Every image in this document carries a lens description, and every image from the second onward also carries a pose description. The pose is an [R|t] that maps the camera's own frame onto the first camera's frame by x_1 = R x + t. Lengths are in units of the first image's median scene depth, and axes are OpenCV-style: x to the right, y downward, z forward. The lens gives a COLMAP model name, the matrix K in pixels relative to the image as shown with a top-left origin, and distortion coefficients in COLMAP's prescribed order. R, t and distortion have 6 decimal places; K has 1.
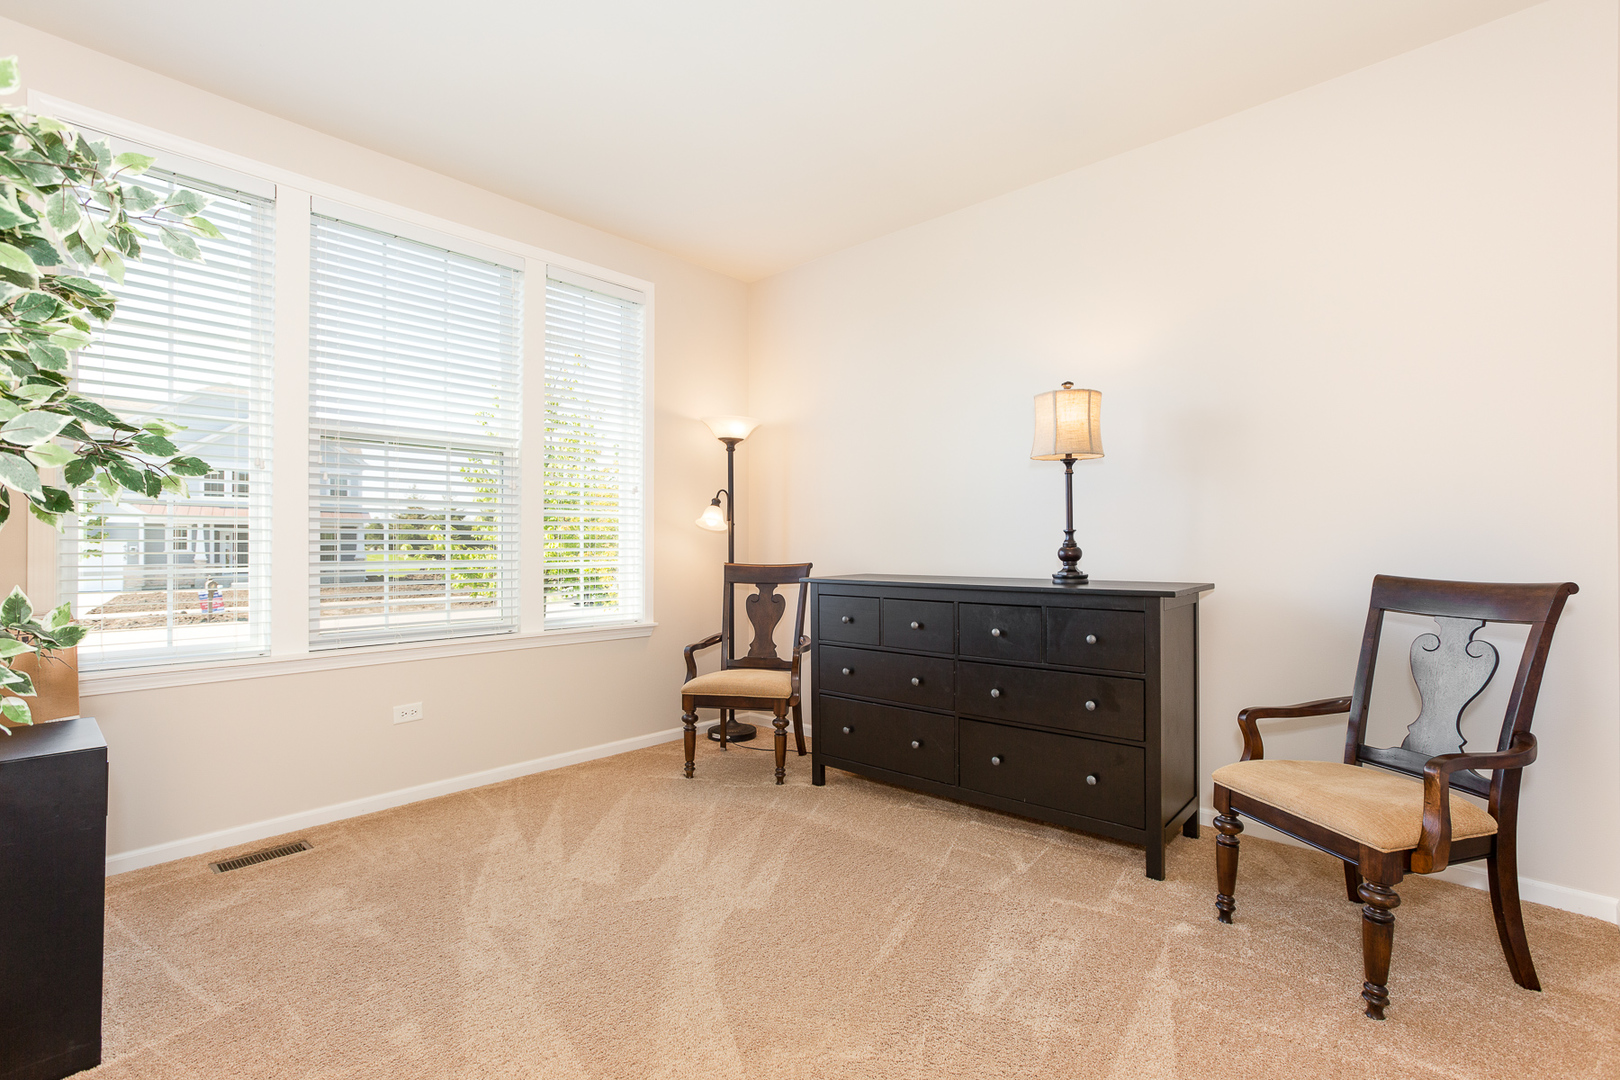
lens RADIAL K [[726.3, 0, 809.2], [0, 726.3, 562.0], [0, 0, 1]] dist [0.000367, 0.000538]
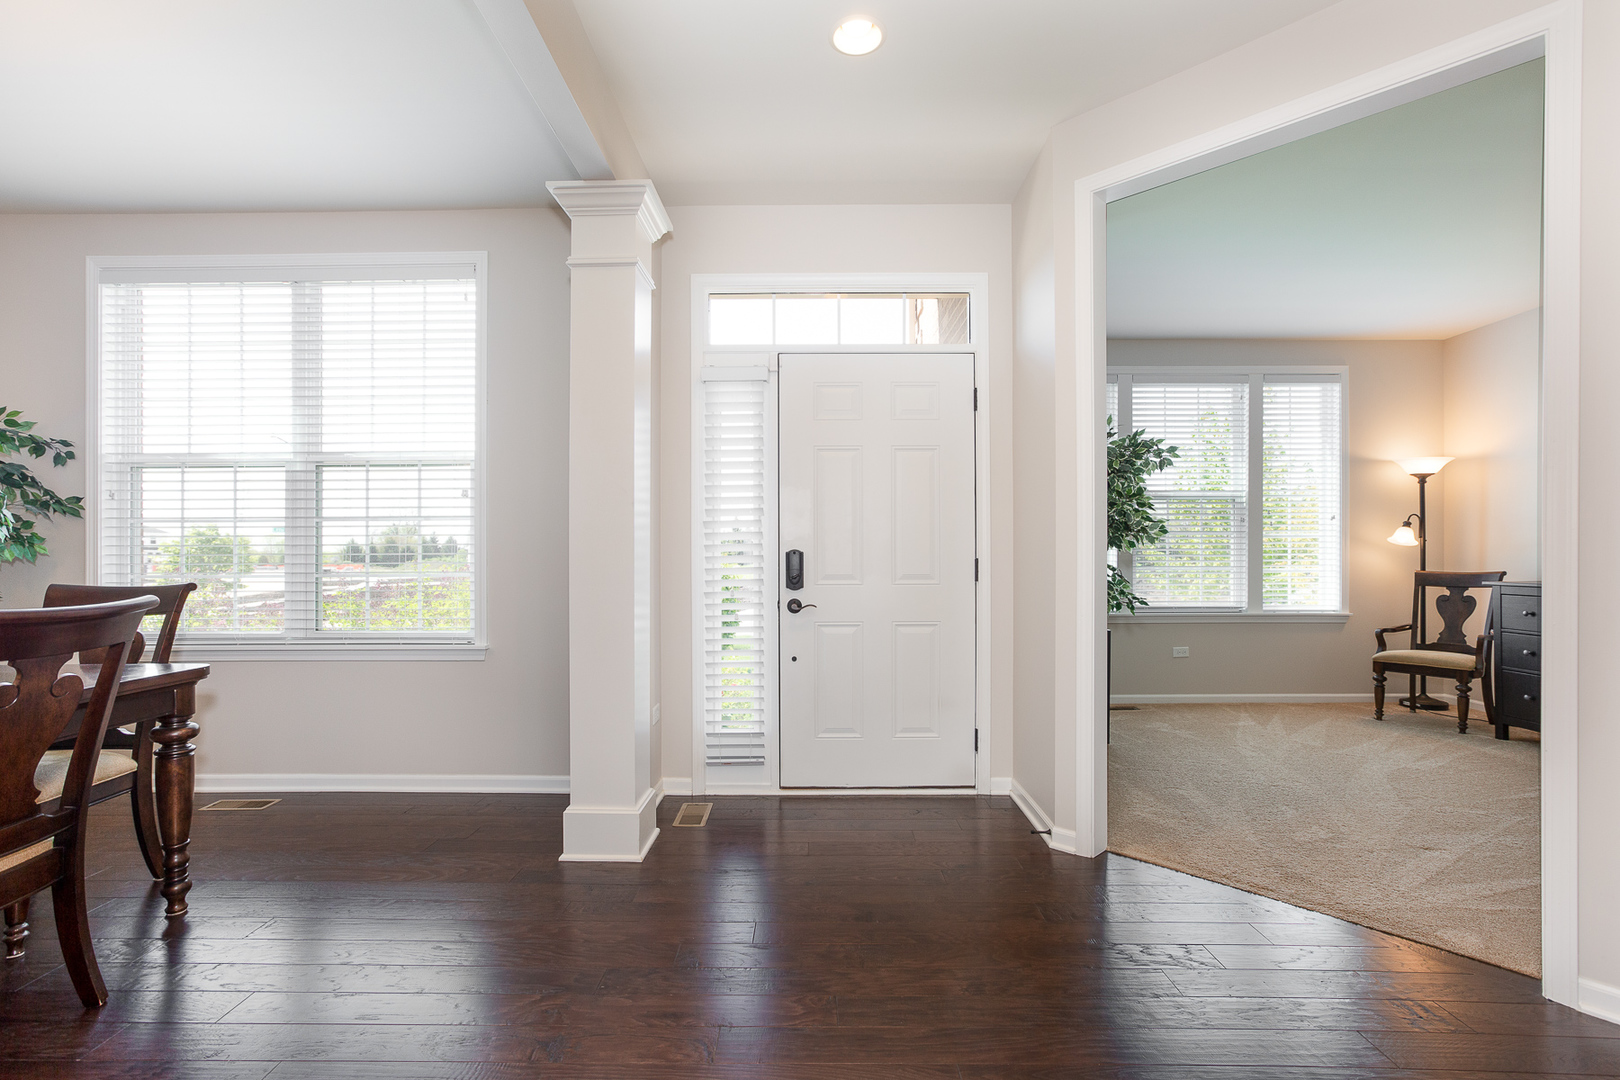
lens RADIAL K [[726.3, 0, 809.2], [0, 726.3, 562.0], [0, 0, 1]] dist [0.000367, 0.000538]
pose [[0.664836, 0.001485, -0.746988, 0.137853], [-0.015780, 0.999803, -0.012057, 0.019623], [0.746823, 0.019804, 0.664728, -0.696351]]
